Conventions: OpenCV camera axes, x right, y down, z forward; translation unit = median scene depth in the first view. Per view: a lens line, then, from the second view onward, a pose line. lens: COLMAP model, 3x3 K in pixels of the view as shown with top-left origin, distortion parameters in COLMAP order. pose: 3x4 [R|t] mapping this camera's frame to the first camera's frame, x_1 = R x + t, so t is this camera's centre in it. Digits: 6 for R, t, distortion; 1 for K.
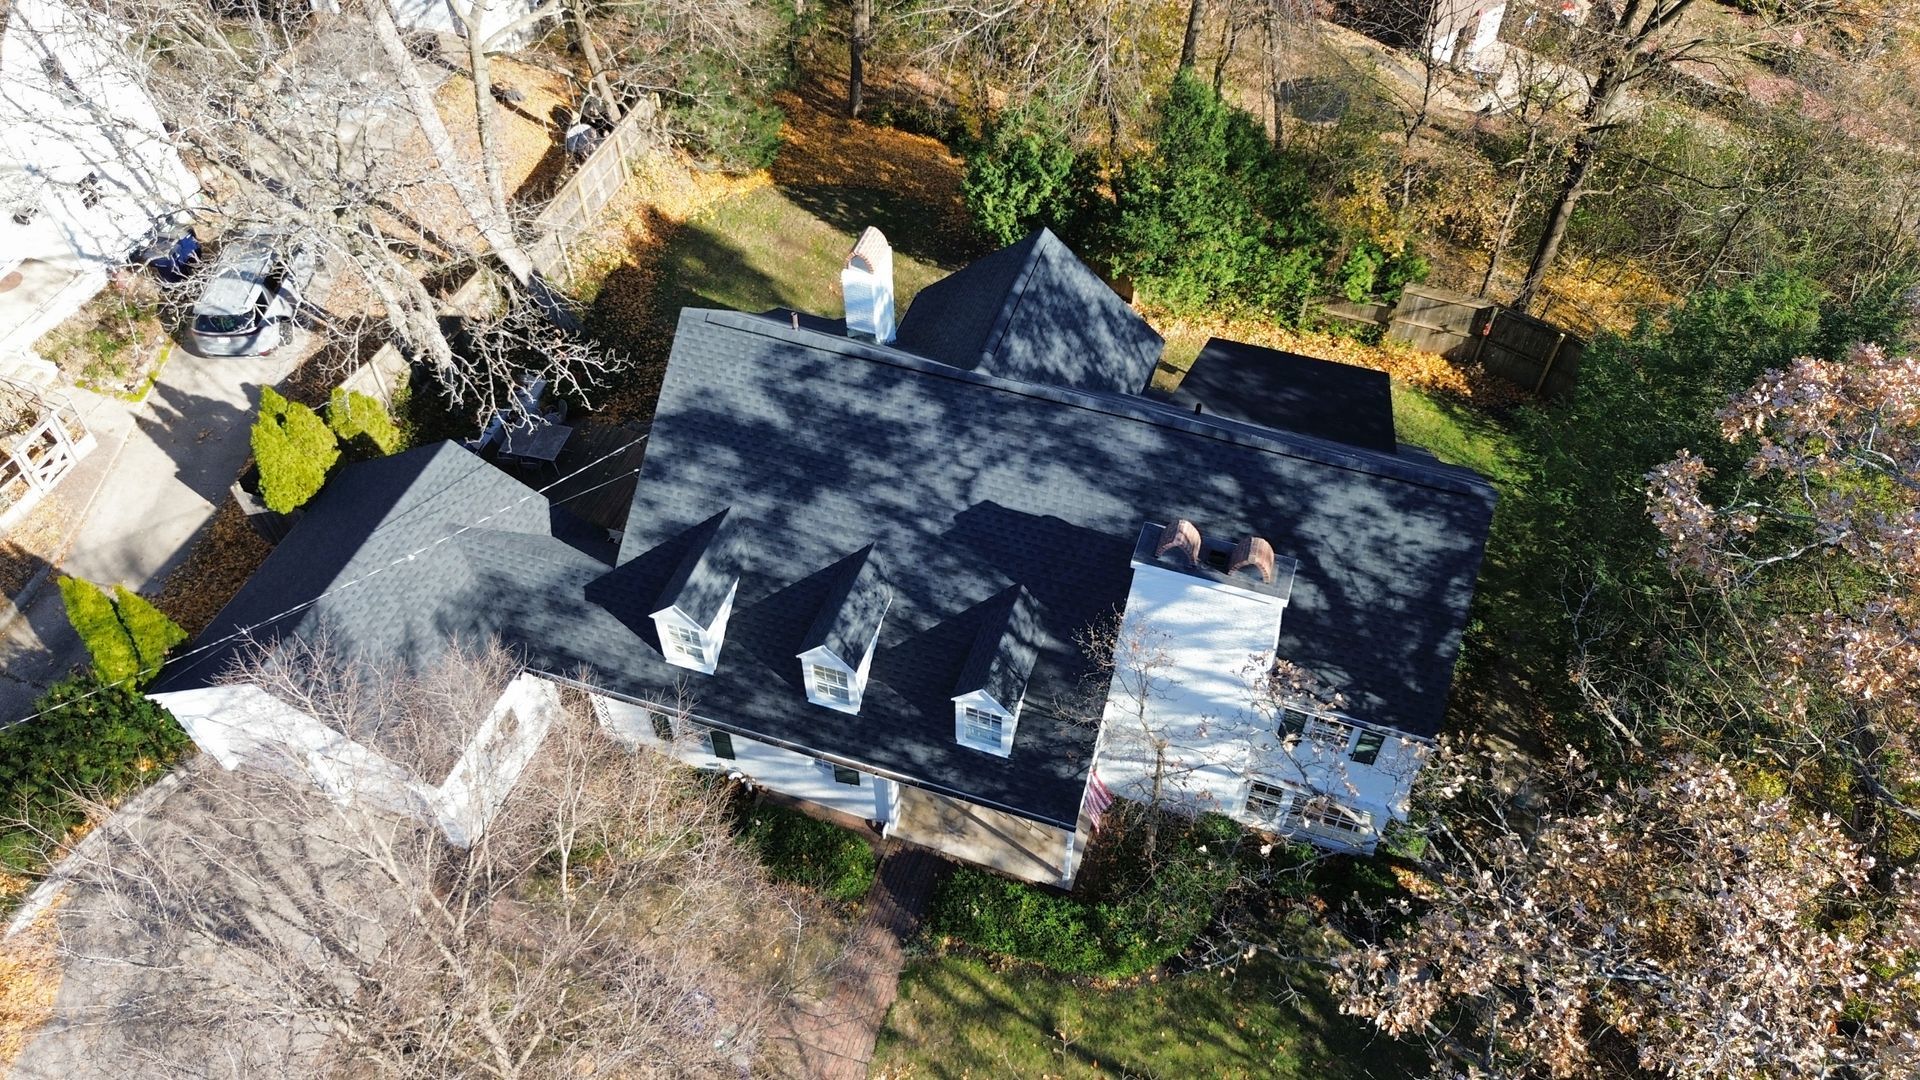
lens RADIAL K [[1349.2, 0, 959.4], [0, 1349.2, 533.1], [0, 0, 1]] dist [0.065570, -0.055180]
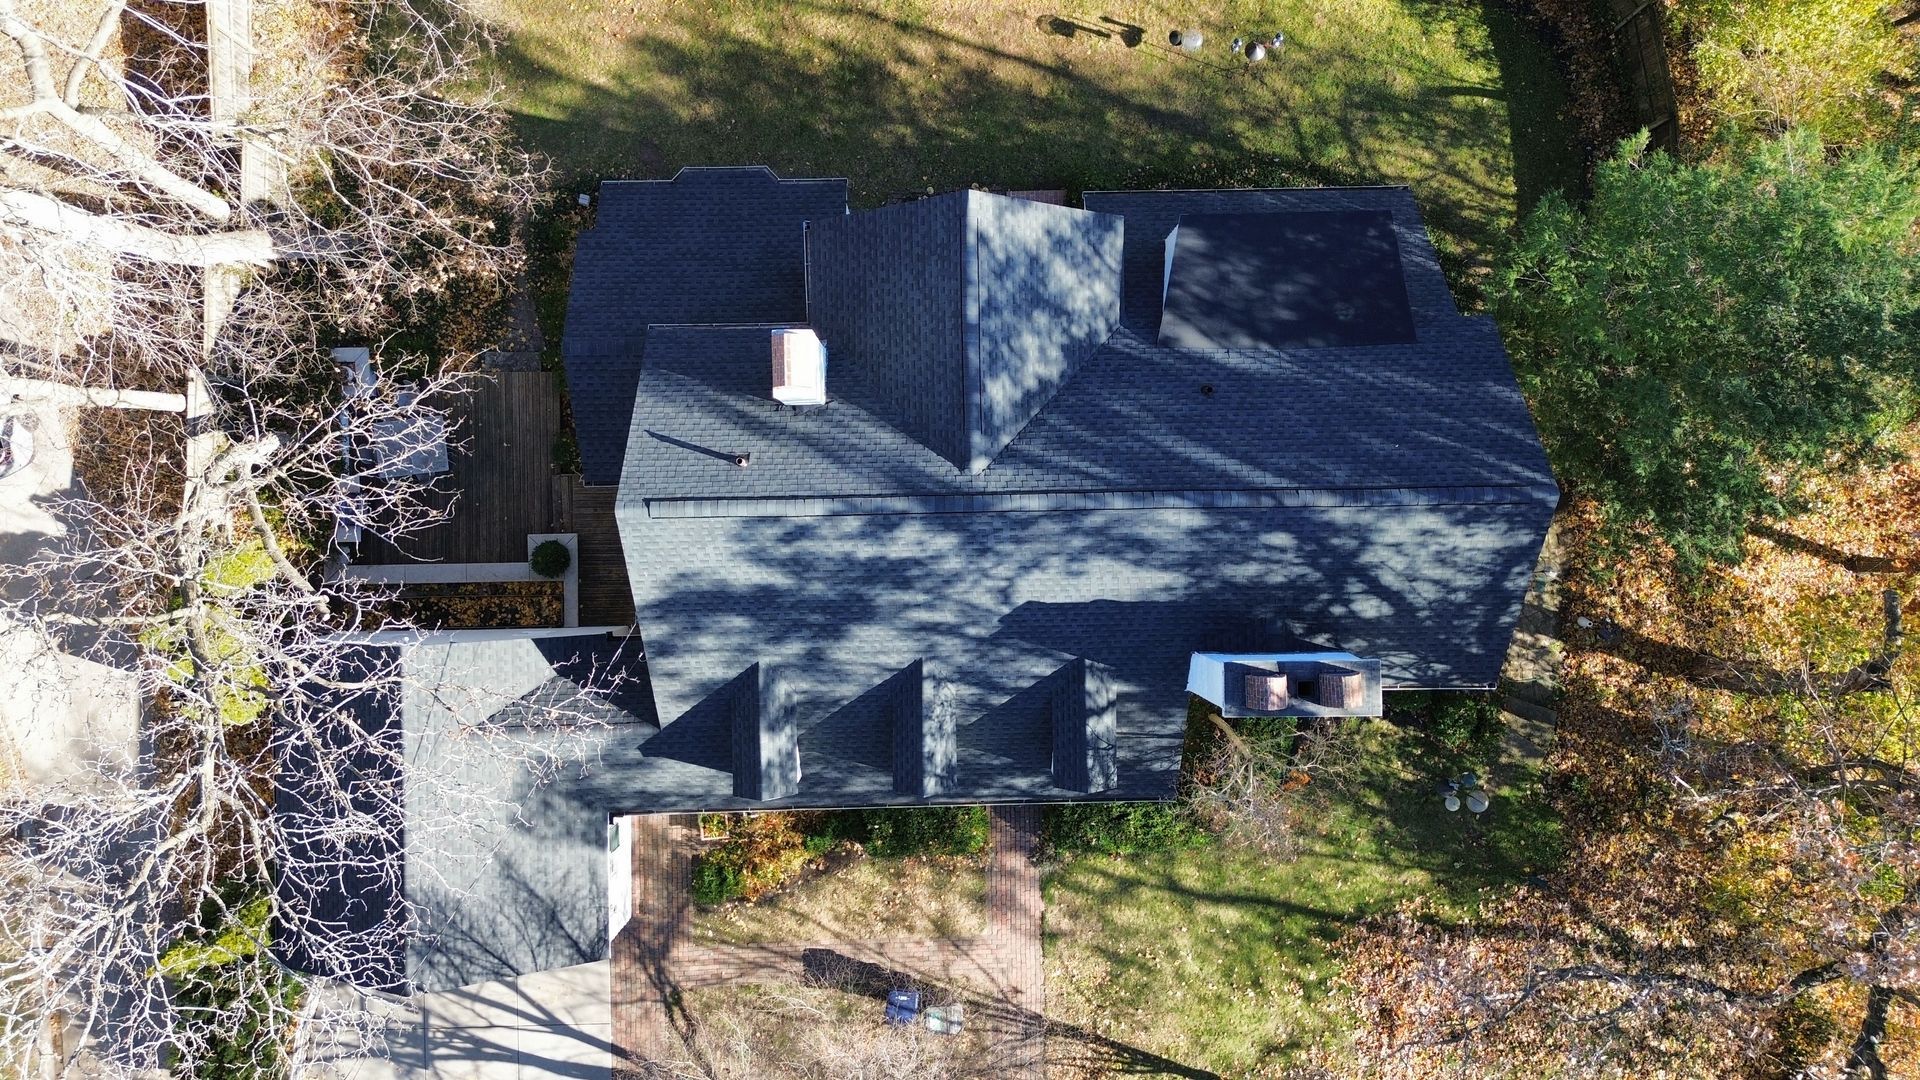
lens RADIAL K [[1349.2, 0, 959.4], [0, 1349.2, 533.1], [0, 0, 1]] dist [0.065570, -0.055180]
pose [[0.940882, -0.338442, 0.014051, -0.023490], [0.248917, 0.718943, 0.648970, -0.679068], [-0.229741, -0.607107, 0.760684, 0.321308]]
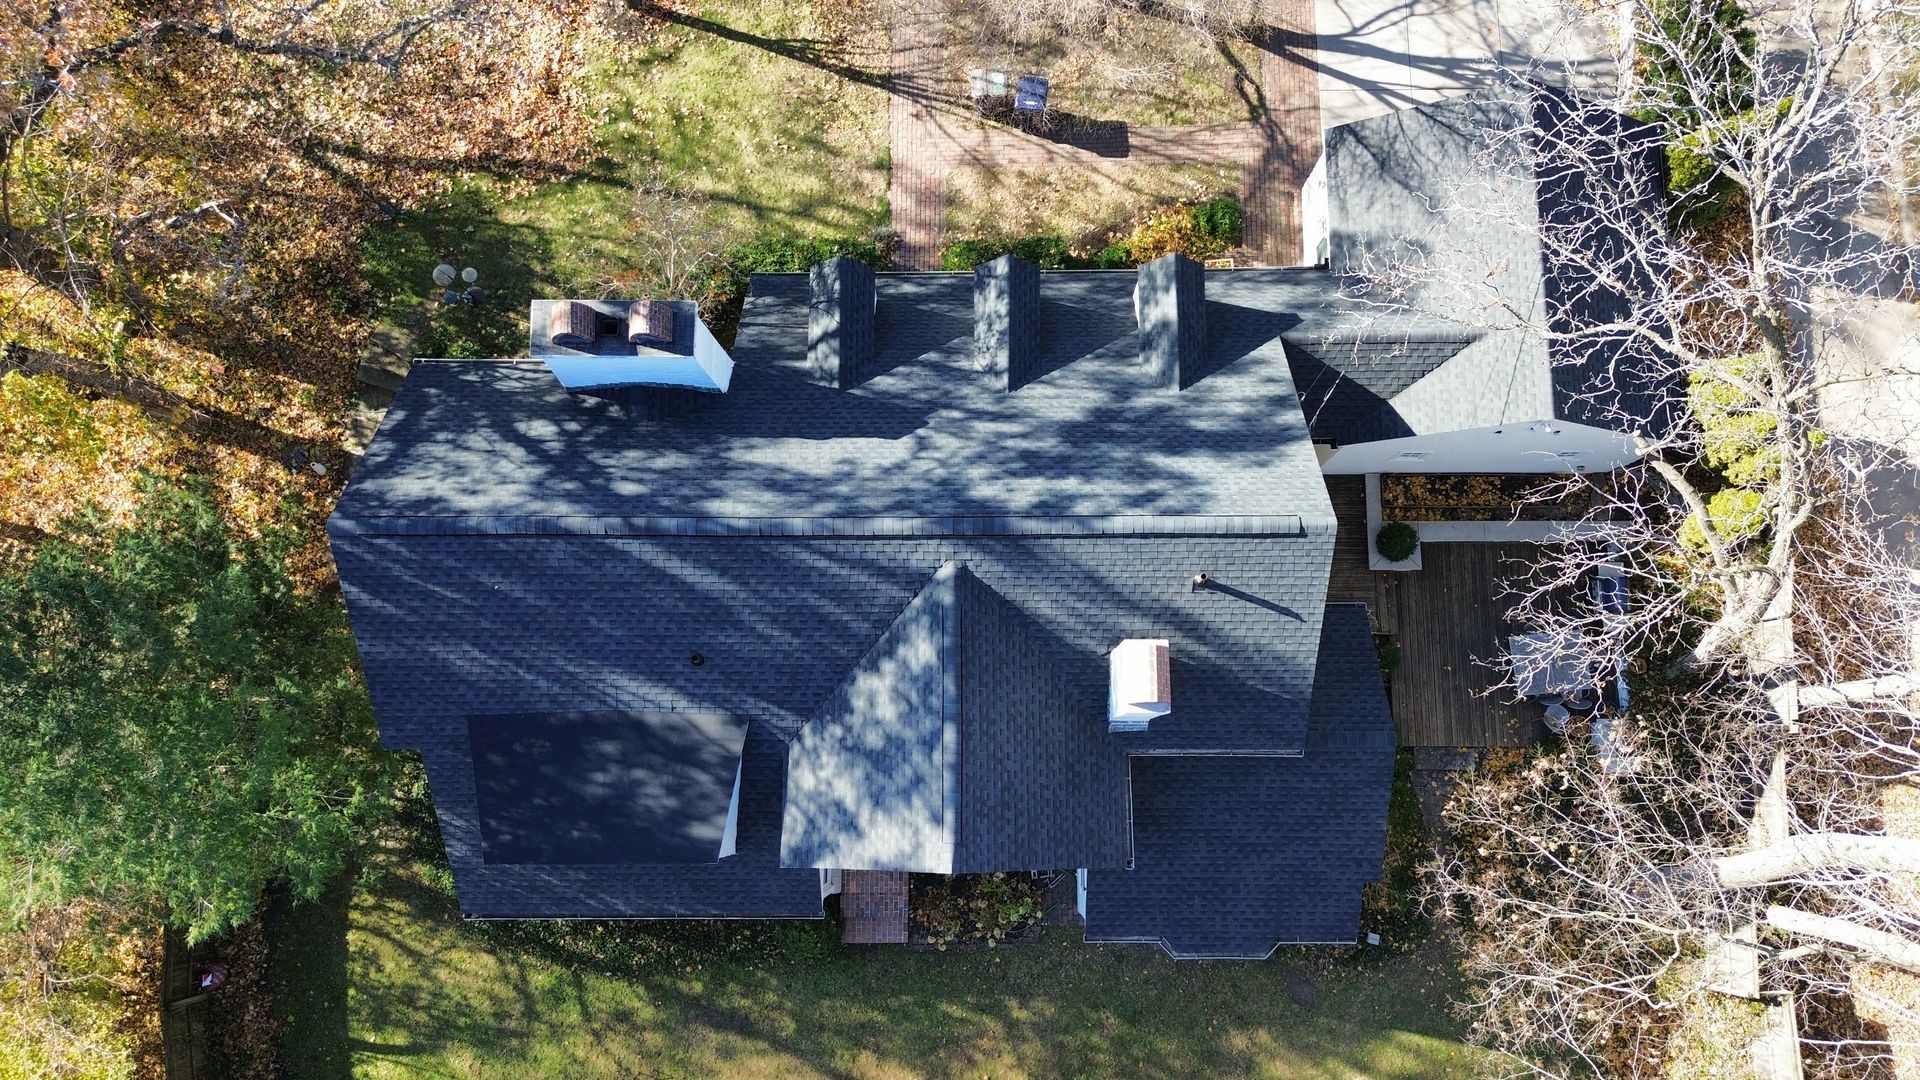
lens RADIAL K [[1349.2, 0, 959.4], [0, 1349.2, 533.1], [0, 0, 1]] dist [0.065570, -0.055180]
pose [[-0.946495, 0.320160, -0.040546, 0.035863], [-0.236804, -0.603661, 0.761260, -0.750100], [0.219249, 0.730130, 0.647178, 0.473238]]
